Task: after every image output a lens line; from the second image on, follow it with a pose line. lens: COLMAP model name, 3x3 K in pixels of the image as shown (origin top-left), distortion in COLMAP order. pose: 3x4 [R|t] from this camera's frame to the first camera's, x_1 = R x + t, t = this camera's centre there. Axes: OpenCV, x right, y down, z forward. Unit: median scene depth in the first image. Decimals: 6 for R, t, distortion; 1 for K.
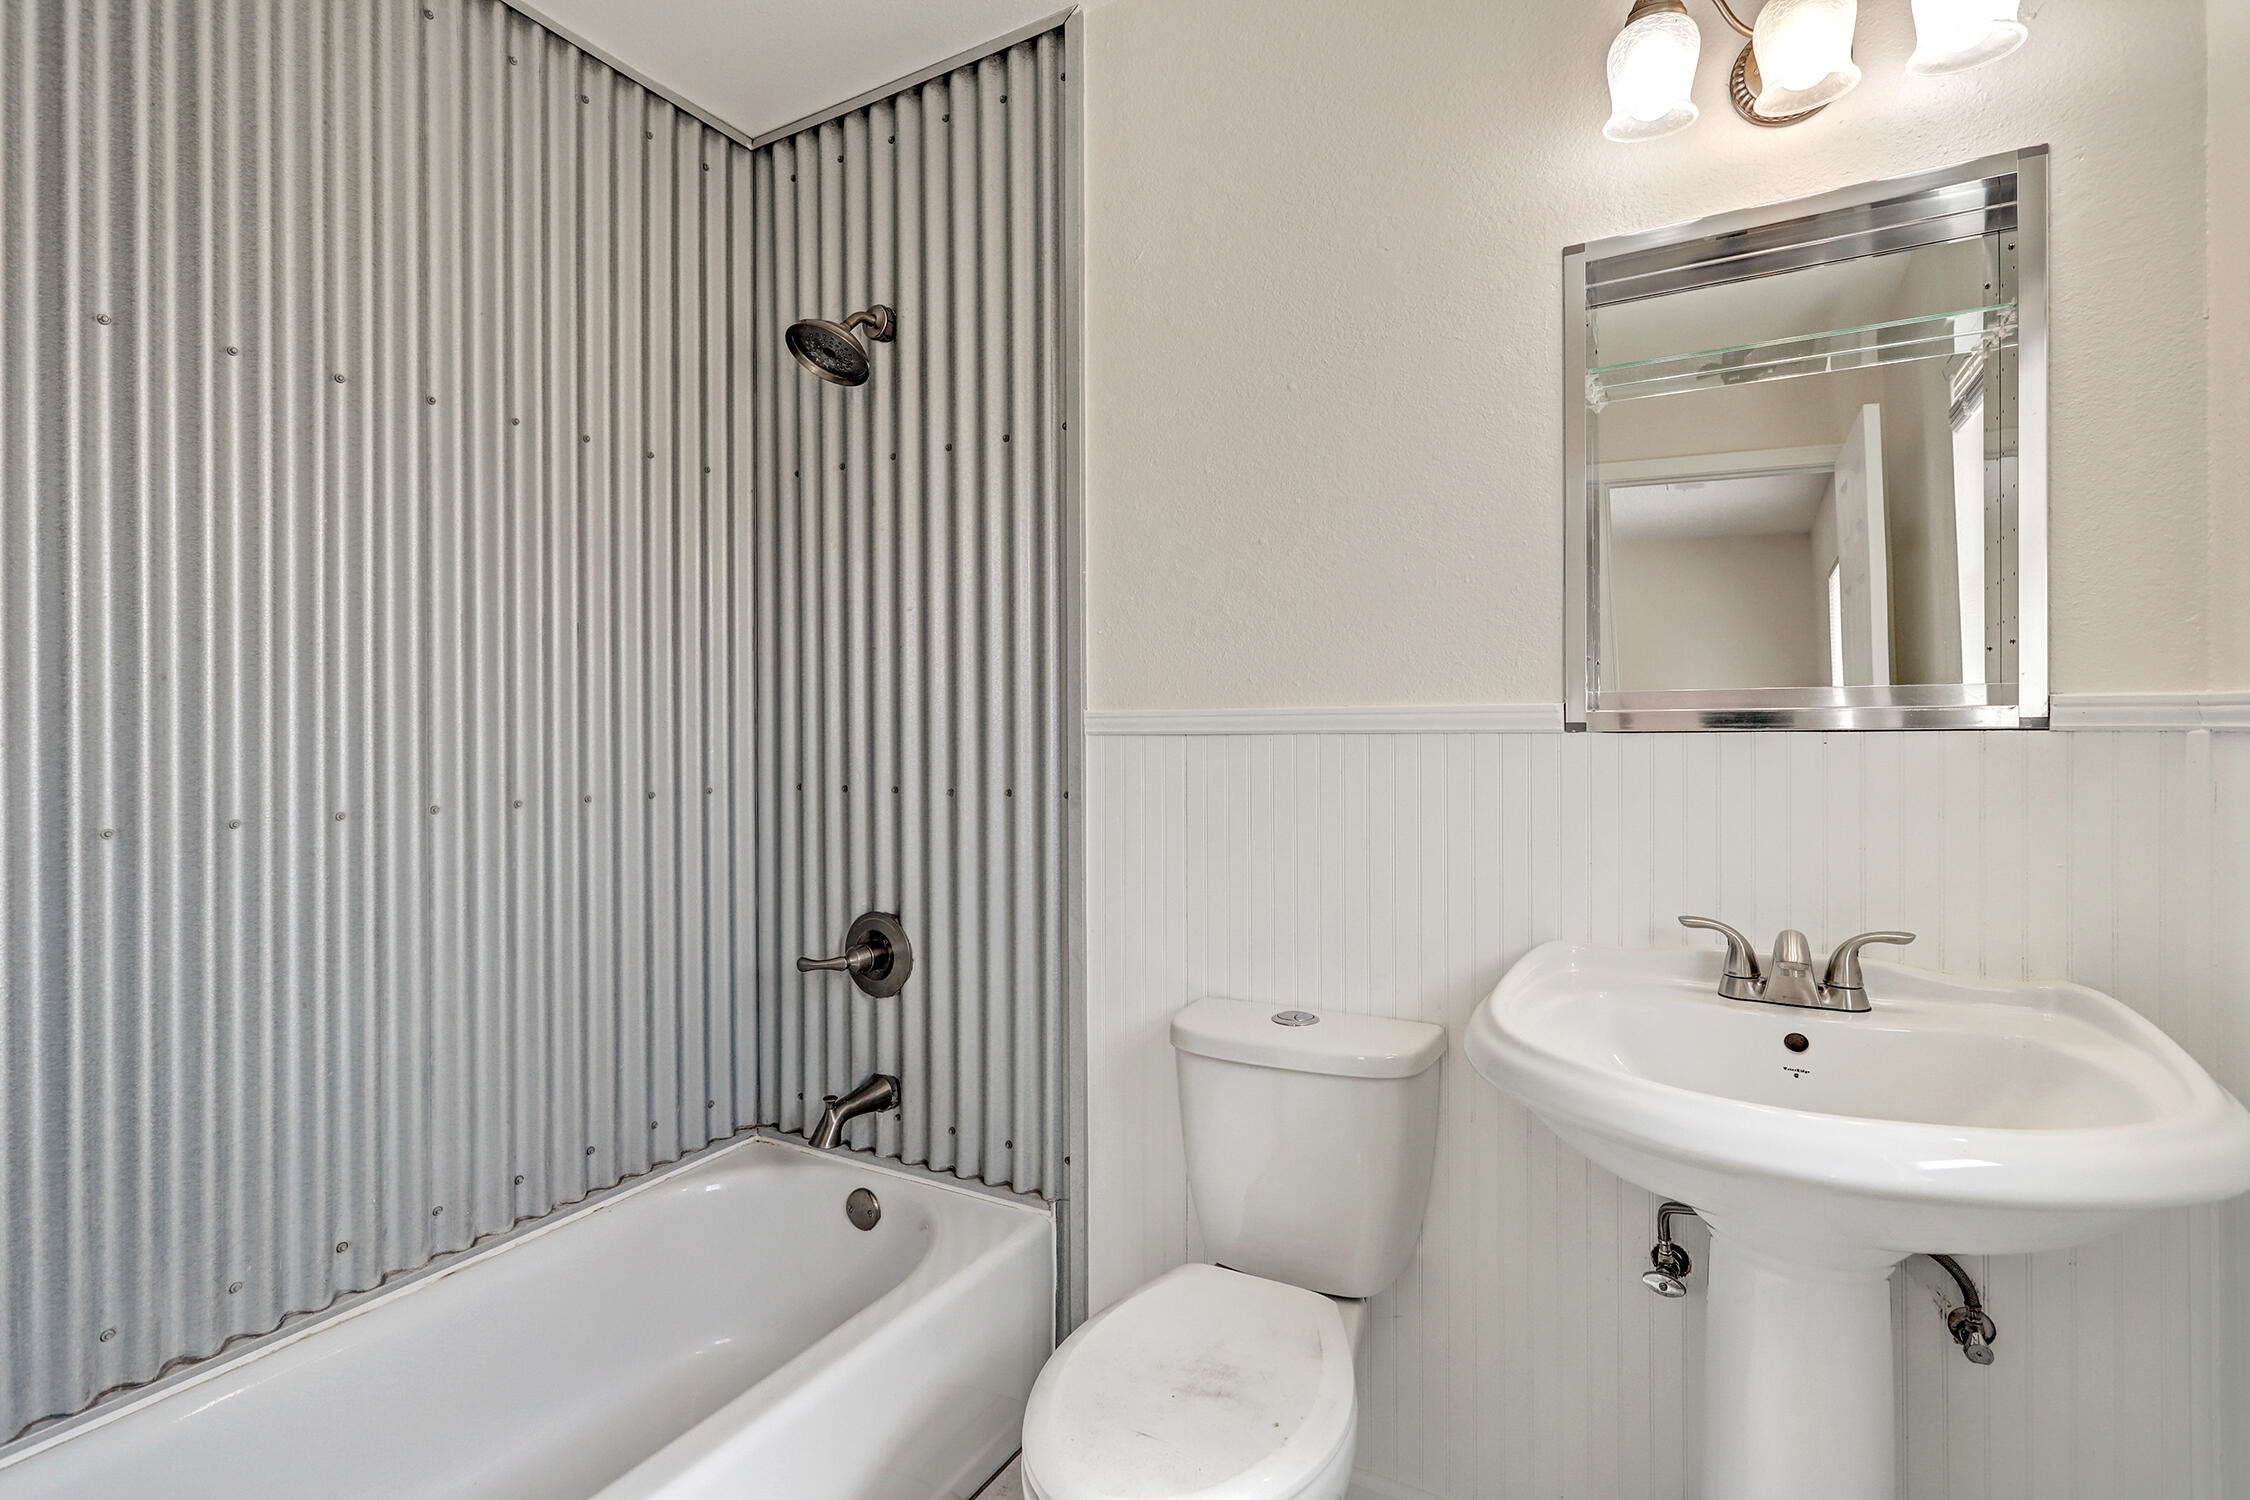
lens RADIAL K [[1070.0, 0, 1125.4], [0, 1070.0, 739.2], [0, 0, 1]] dist [-0.003847, 0.004229]
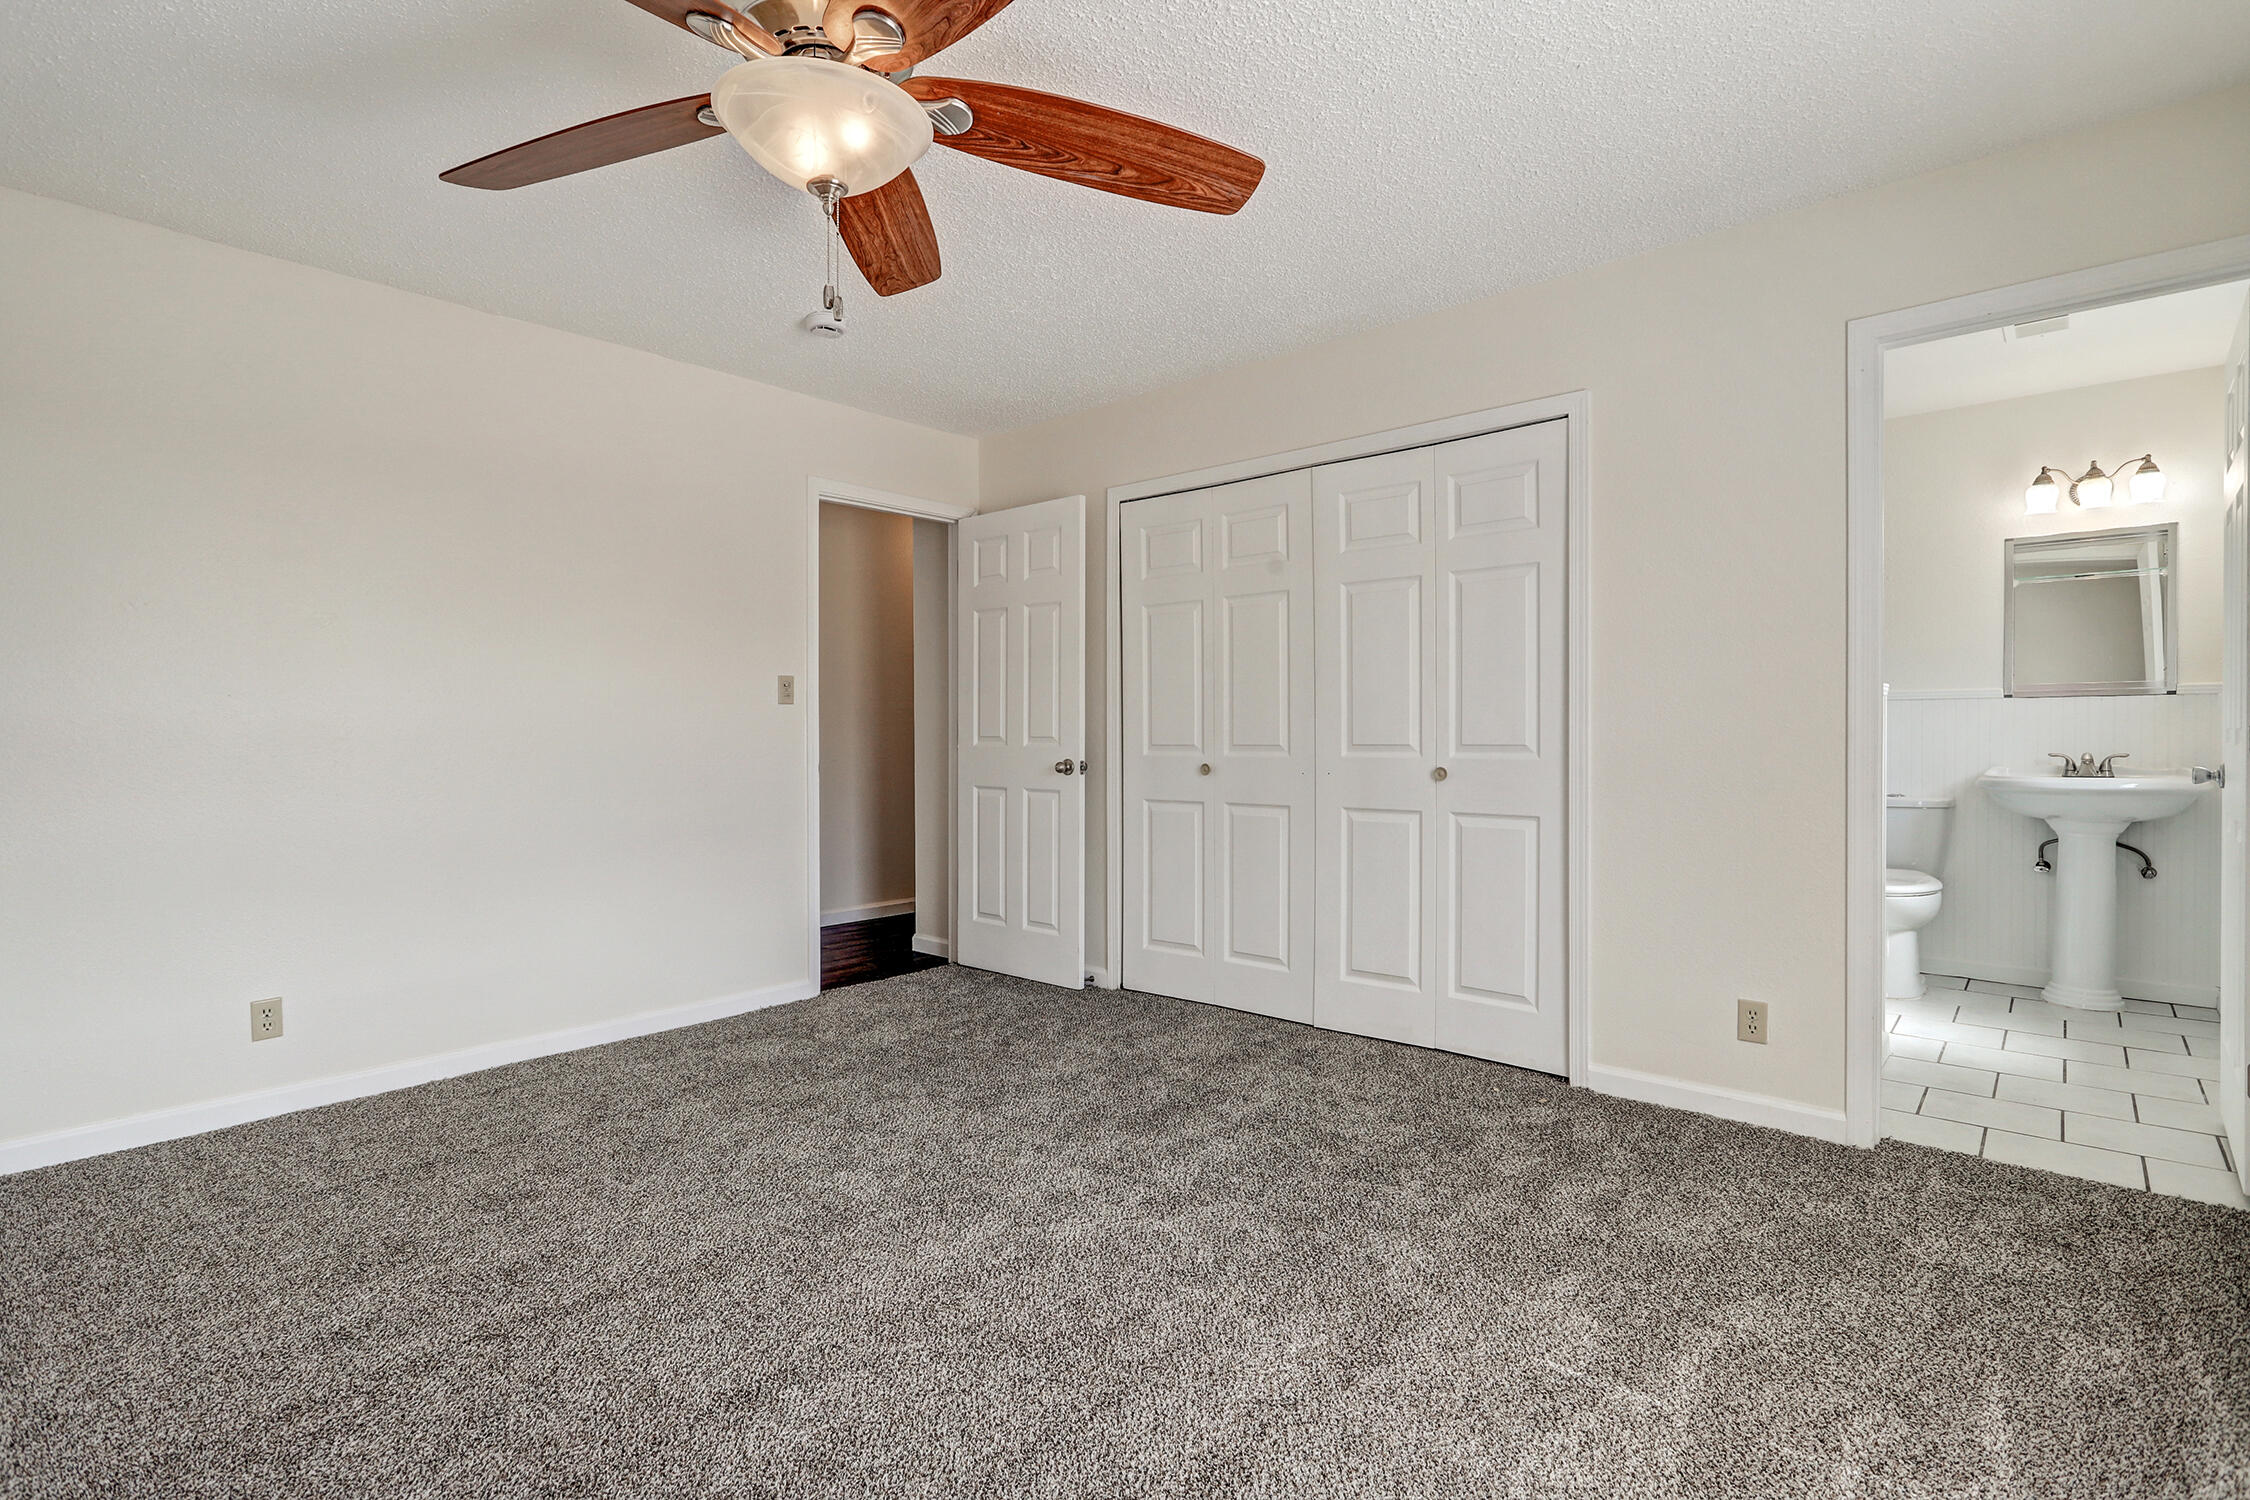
lens RADIAL K [[1070.0, 0, 1122.9], [0, 1070.0, 750.9], [0, 0, 1]] dist [-0.003847, 0.004229]
pose [[0.978926, 0.003433, -0.204187, -1.576577], [-0.001402, 0.999948, 0.010090, 0.129103], [0.204211, -0.009591, 0.978880, -2.764781]]
